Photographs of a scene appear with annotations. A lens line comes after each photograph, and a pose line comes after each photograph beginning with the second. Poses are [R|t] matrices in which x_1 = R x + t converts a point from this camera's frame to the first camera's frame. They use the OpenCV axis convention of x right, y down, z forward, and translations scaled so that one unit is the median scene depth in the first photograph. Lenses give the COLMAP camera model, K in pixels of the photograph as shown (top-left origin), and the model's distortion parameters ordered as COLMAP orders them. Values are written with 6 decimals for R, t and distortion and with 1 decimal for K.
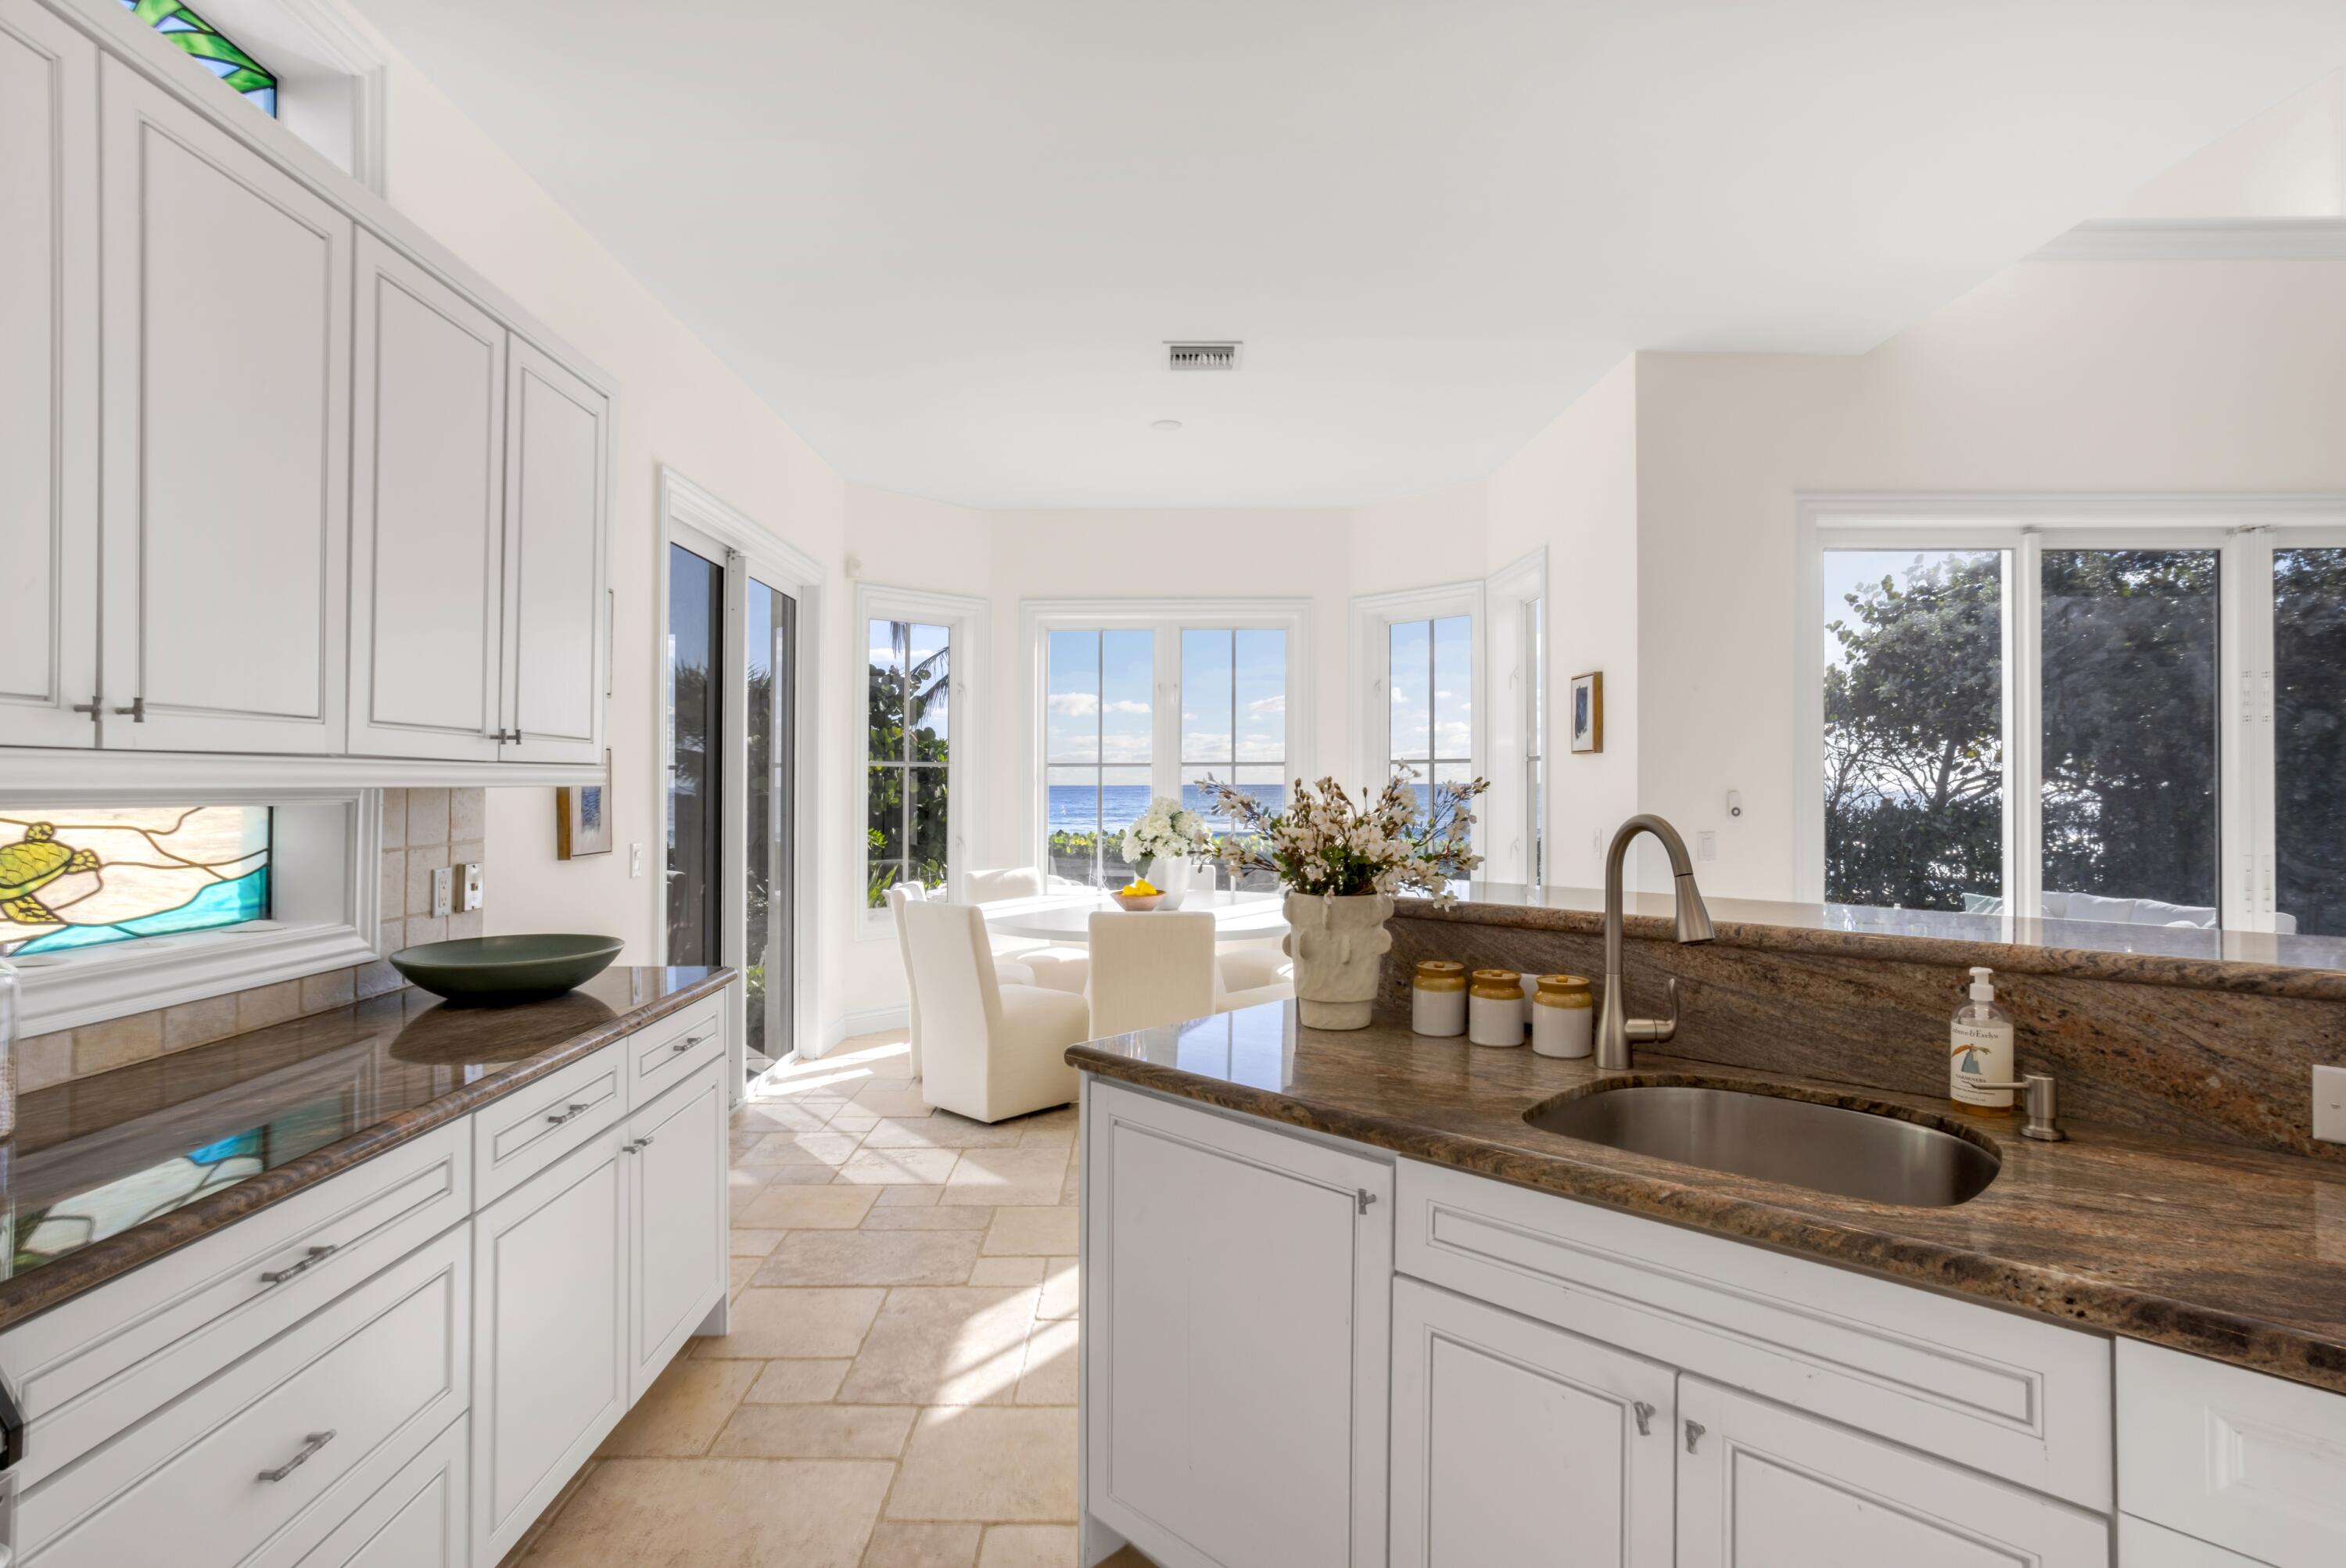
lens RADIAL K [[1181.4, 0, 1169.2], [0, 1181.4, 761.5], [0, 0, 1]] dist [-0.053441, 0.042208]
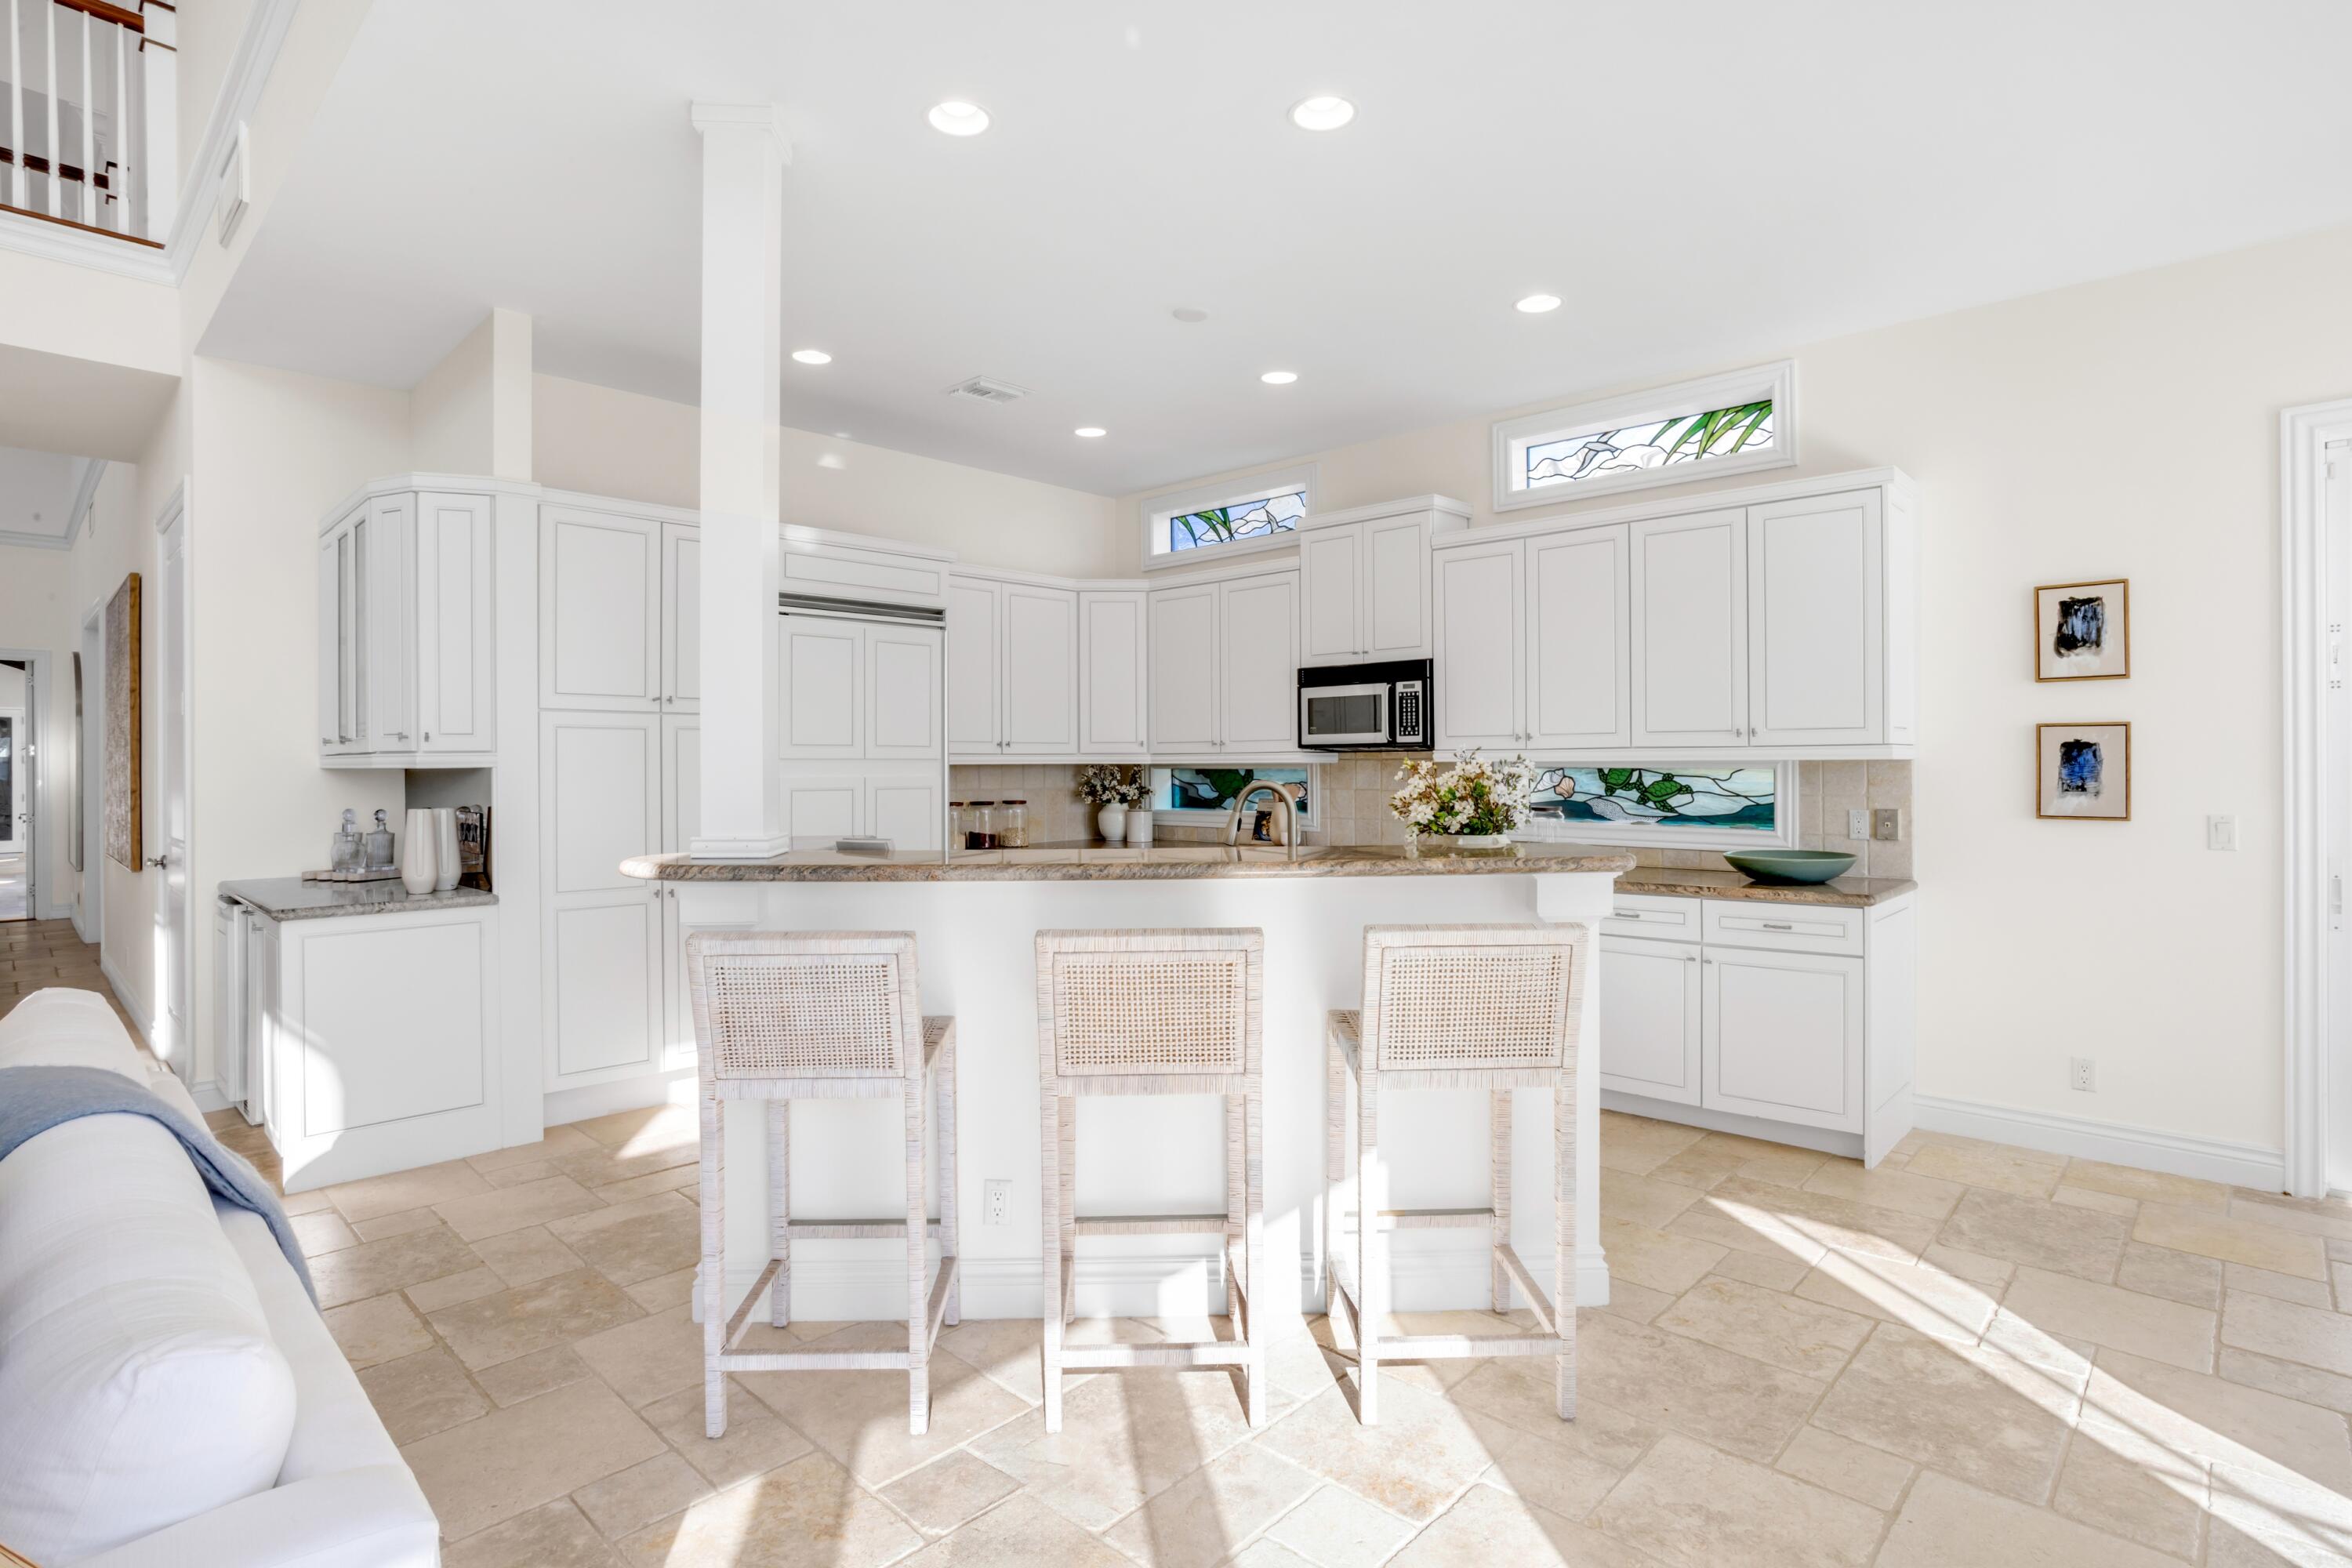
lens RADIAL K [[1159.1, 0, 1168.6], [0, 1159.1, 784.7], [0, 0, 1]] dist [-0.057688, 0.040191]
pose [[-0.690012, 0.018602, -0.723559, 1.631826], [0.018748, 0.999794, 0.007825, 0.034950], [0.723555, -0.008166, -0.690219, 1.910237]]
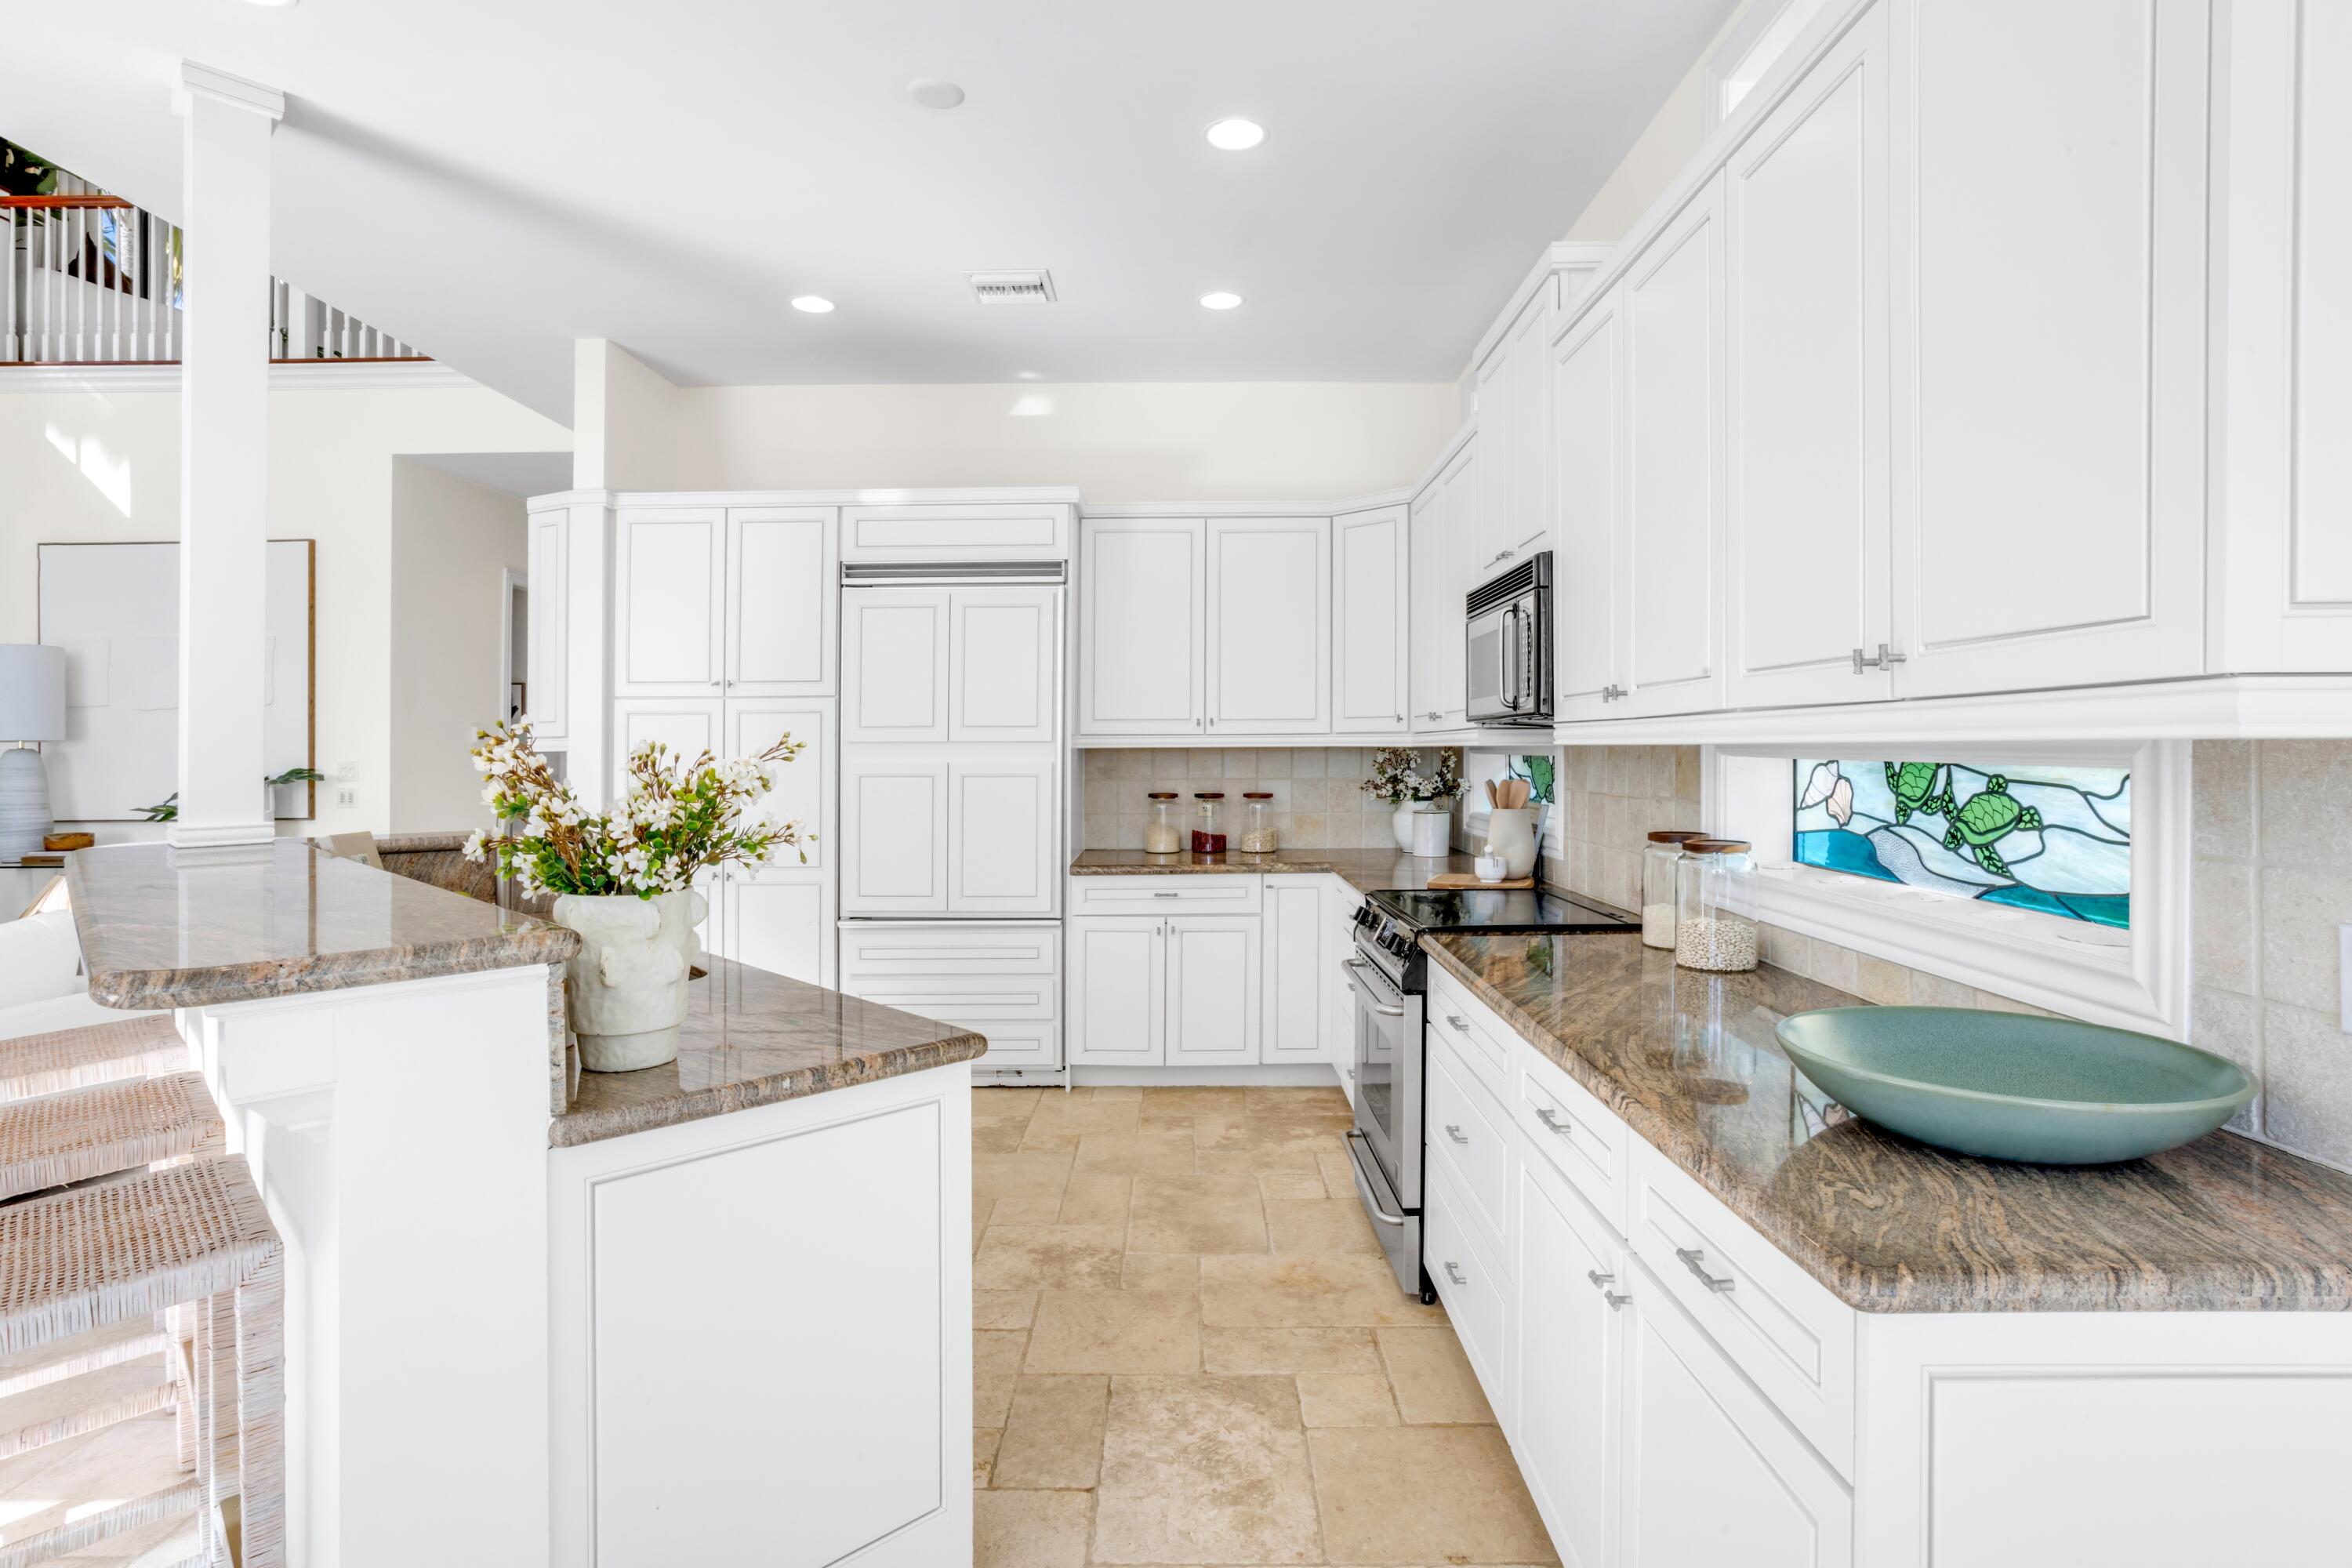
lens RADIAL K [[1184.4, 0, 1172.2], [0, 1184.4, 761.4], [0, 0, 1]] dist [-0.053441, 0.042208]
pose [[-0.999917, 0.006612, 0.011042, -0.252158], [0.006545, 0.999960, -0.006138, 0.040576], [-0.011083, -0.006065, -0.999920, 1.958972]]
